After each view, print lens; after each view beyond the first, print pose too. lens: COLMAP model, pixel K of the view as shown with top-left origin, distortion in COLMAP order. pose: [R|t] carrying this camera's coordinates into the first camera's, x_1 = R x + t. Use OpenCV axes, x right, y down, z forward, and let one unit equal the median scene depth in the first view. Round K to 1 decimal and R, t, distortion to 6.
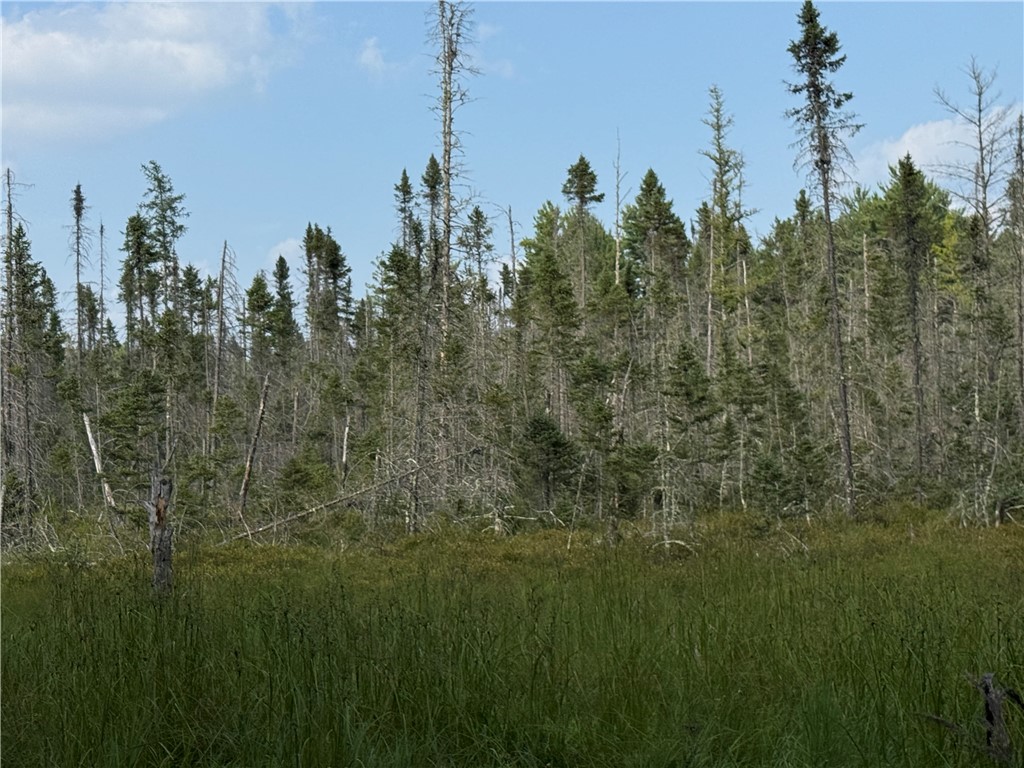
lens RADIAL K [[1849.7, 0, 512.0], [0, 1849.7, 384.0], [0, 0, 1]] dist [0.024241, 0.025396]
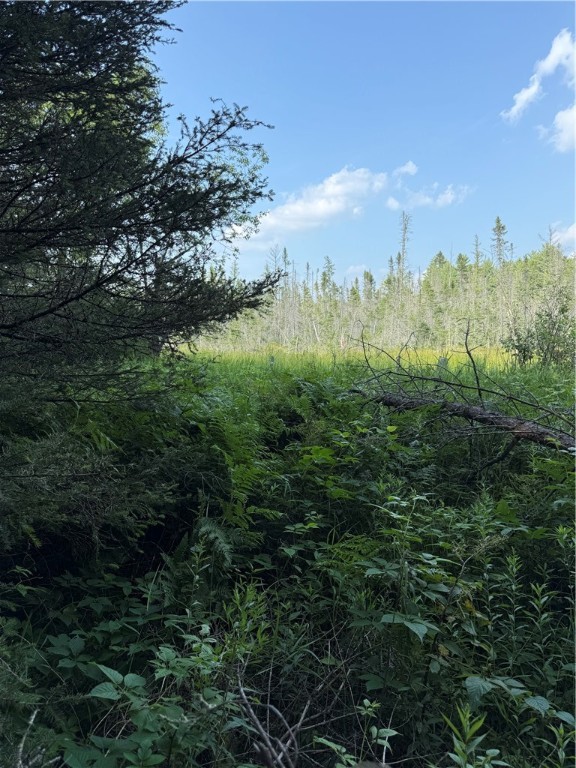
lens RADIAL K [[533.4, 0, 288.0], [0, 533.4, 384.0], [0, 0, 1]] dist [0.102687, -0.095802]
pose [[0.971427, 0.037468, -0.234361, 0.004879], [-0.005158, 0.990560, 0.136986, -0.005316], [0.237281, -0.131863, 0.962450, -0.156158]]
